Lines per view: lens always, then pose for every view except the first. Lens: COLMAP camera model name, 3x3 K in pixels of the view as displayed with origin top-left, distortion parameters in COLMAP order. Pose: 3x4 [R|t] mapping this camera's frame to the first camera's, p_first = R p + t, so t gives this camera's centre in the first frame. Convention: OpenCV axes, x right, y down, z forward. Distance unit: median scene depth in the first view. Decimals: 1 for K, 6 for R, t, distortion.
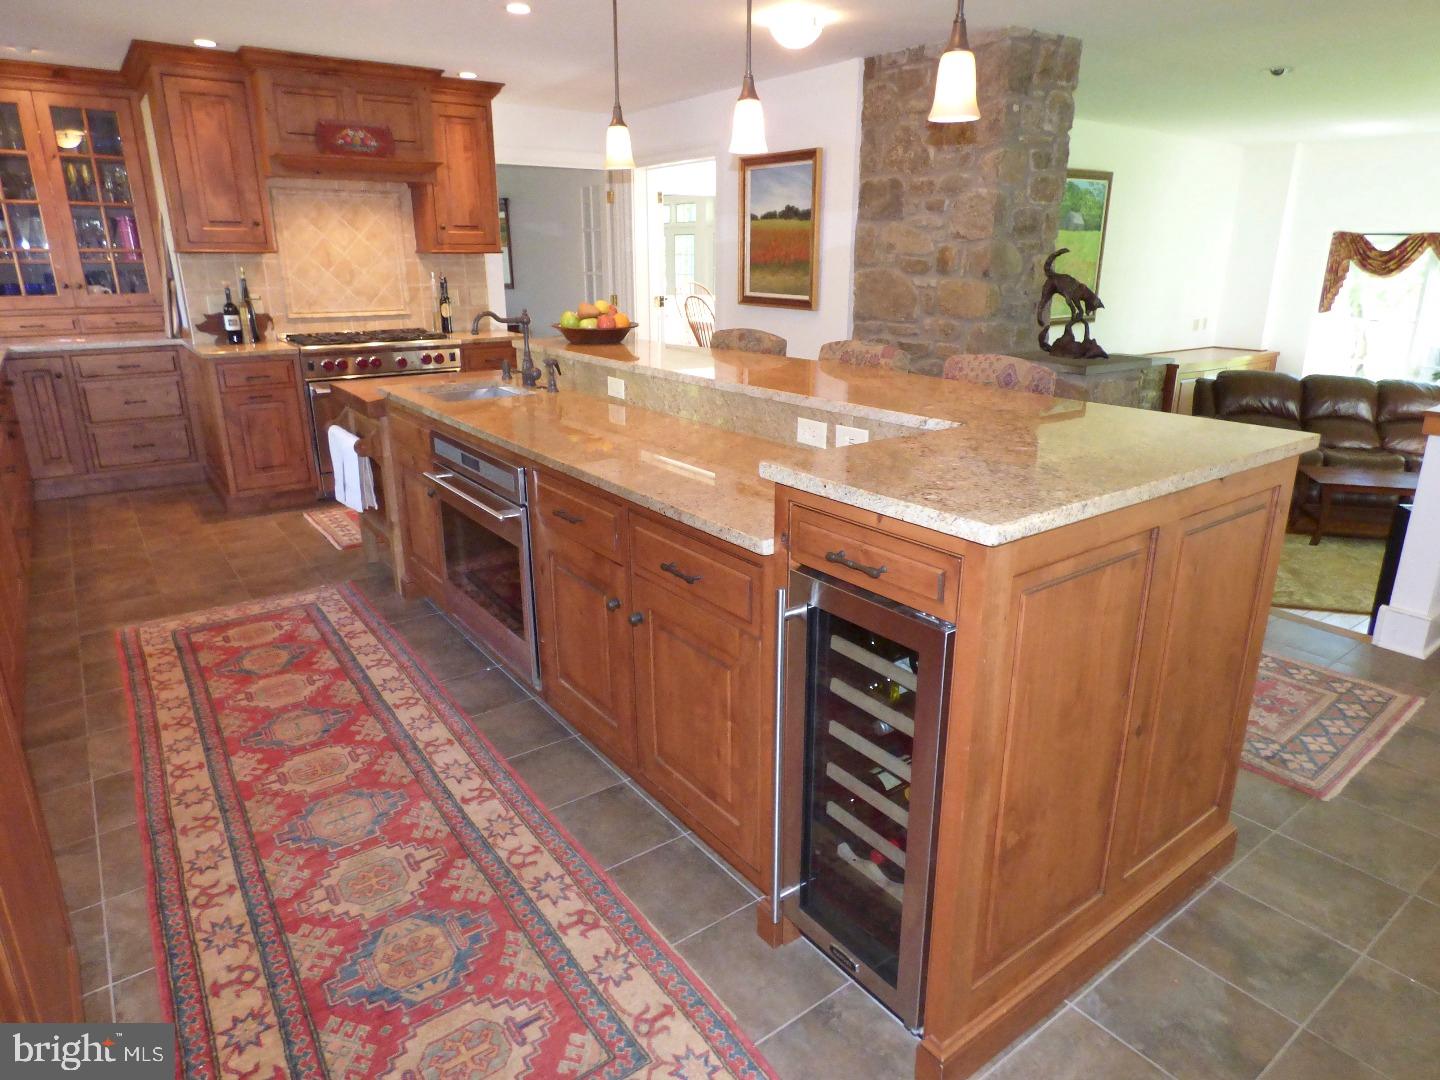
lens RADIAL K [[869.2, 0, 720.0], [0, 869.2, 540.0], [0, 0, 1]] dist [-0.003075, -0.001369]
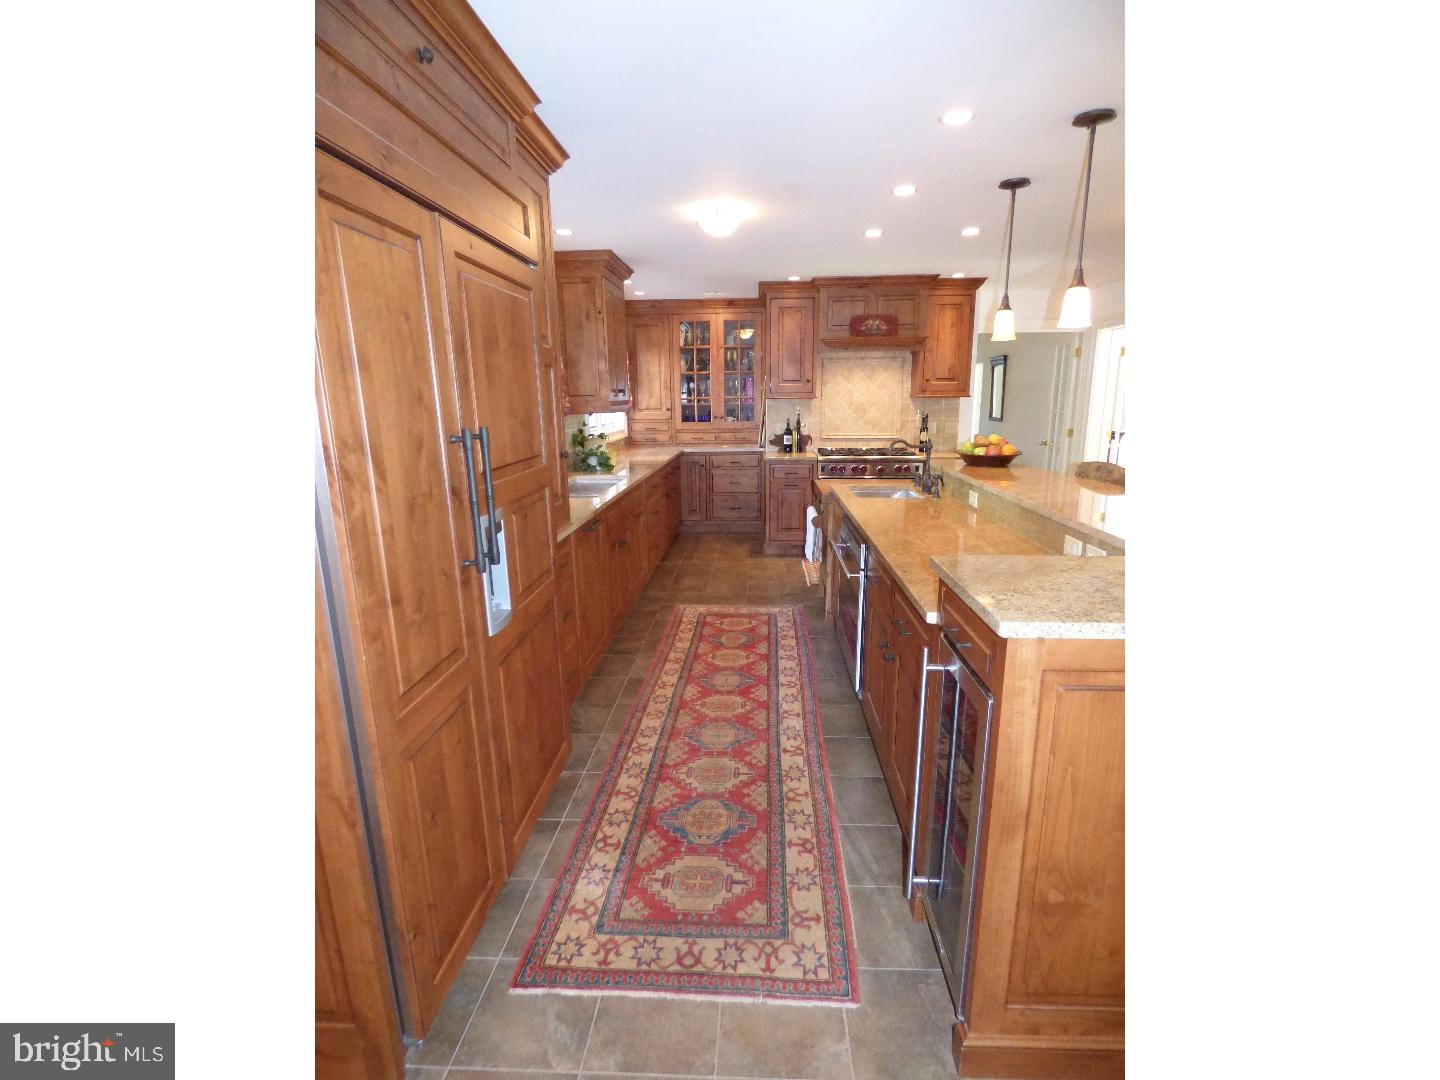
lens RADIAL K [[642.2, 0, 721.8], [0, 642.2, 556.9], [0, 0, 1]] dist [-0.041065, -0.000214]
pose [[0.769024, 0.143602, -0.622881, 0.228495], [-0.184882, 0.982759, -0.001691, -0.013354], [0.611899, 0.116460, 0.782315, 0.000708]]
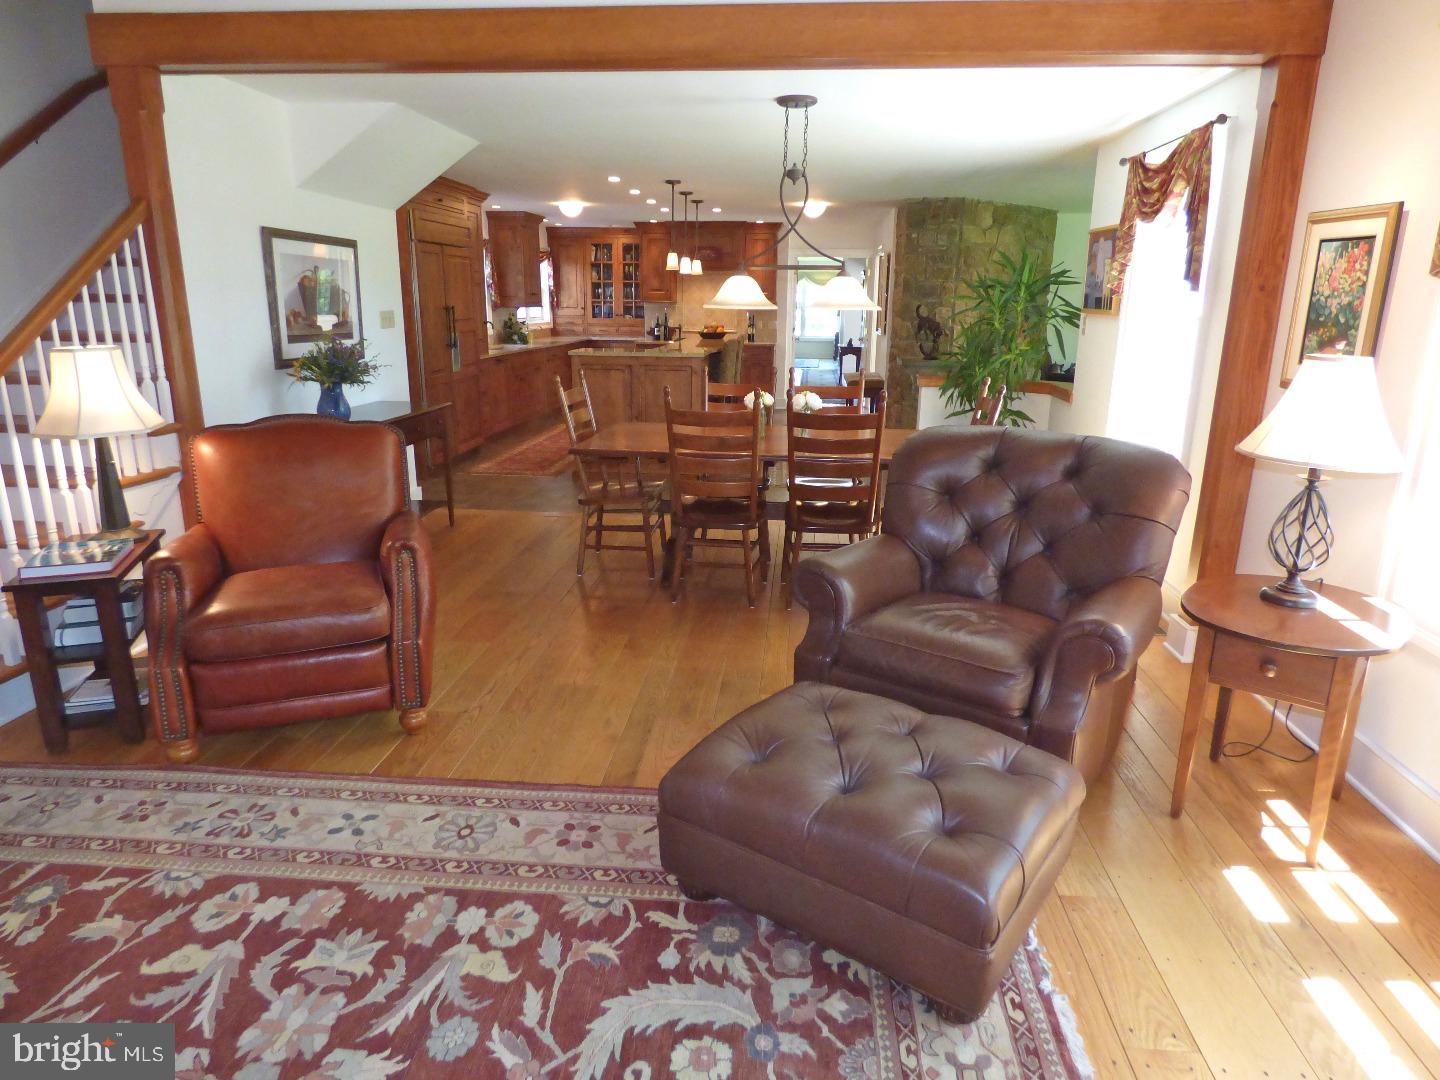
lens RADIAL K [[869.2, 0, 720.0], [0, 869.2, 540.0], [0, 0, 1]] dist [-0.003075, -0.001369]
pose [[0.739557, 0.185260, -0.647096, 2.116645], [-0.216906, 0.975686, 0.031434, 0.339734], [0.637186, 0.117111, 0.761760, -1.104936]]
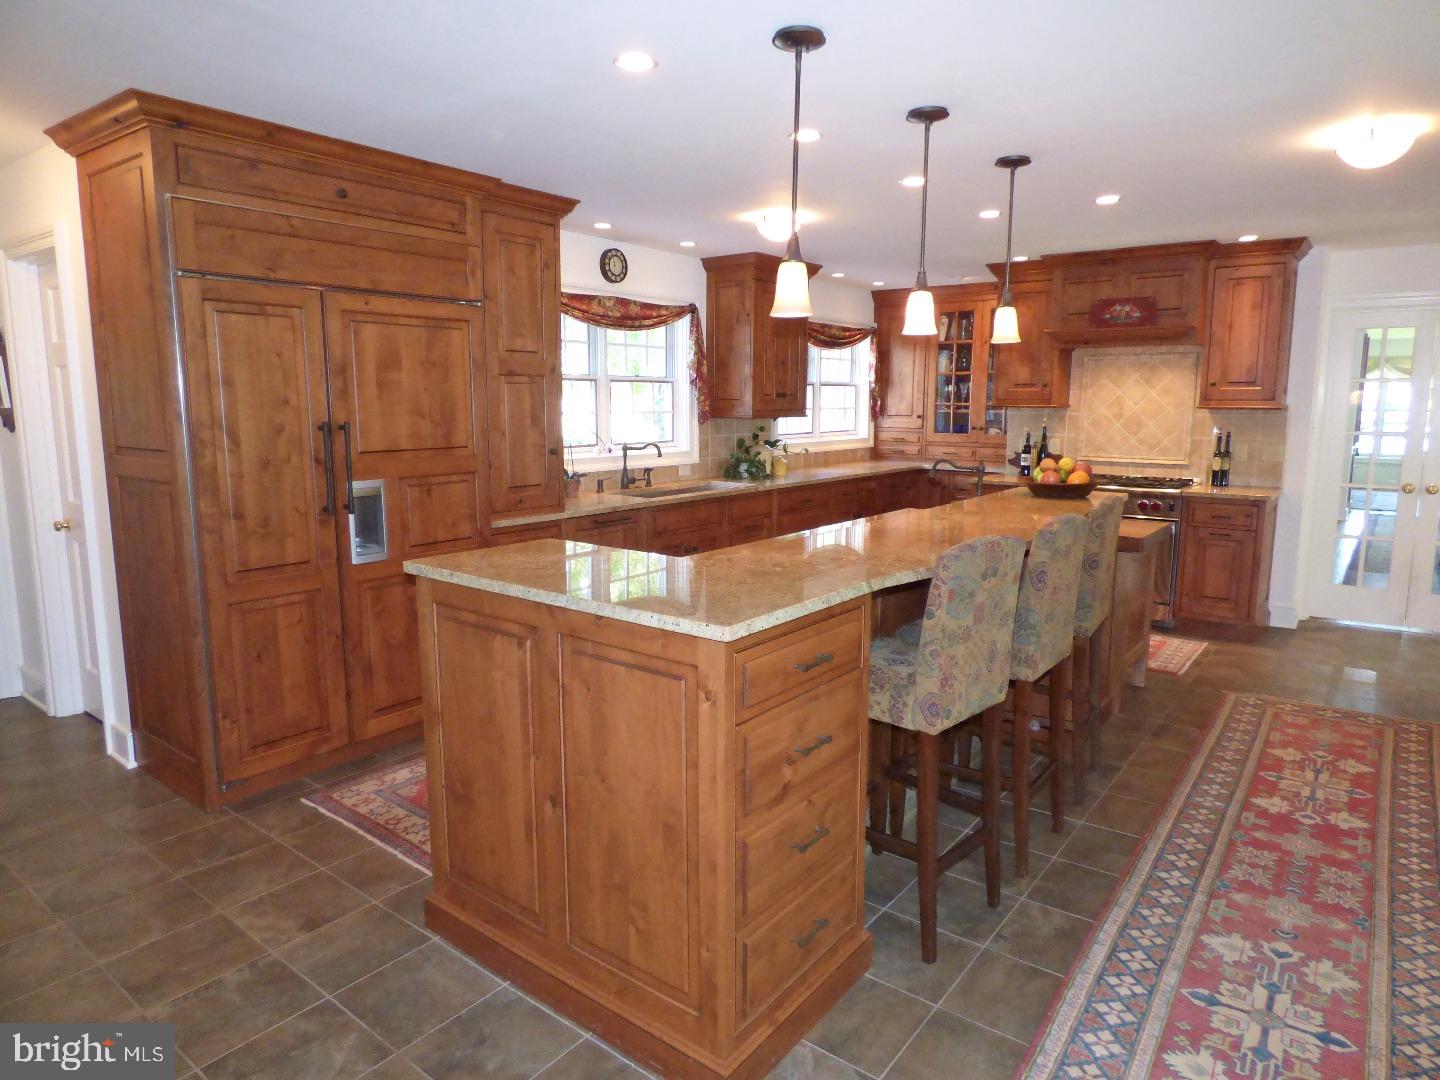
lens RADIAL K [[879.7, 0, 744.4], [0, 879.7, 540.2], [0, 0, 1]] dist [-0.005996, -0.001680]
pose [[0.285232, 0.152315, -0.946278, 0.988334], [-0.298305, 0.952364, 0.063378, -0.170299], [0.910855, 0.264202, 0.317081, 0.436379]]
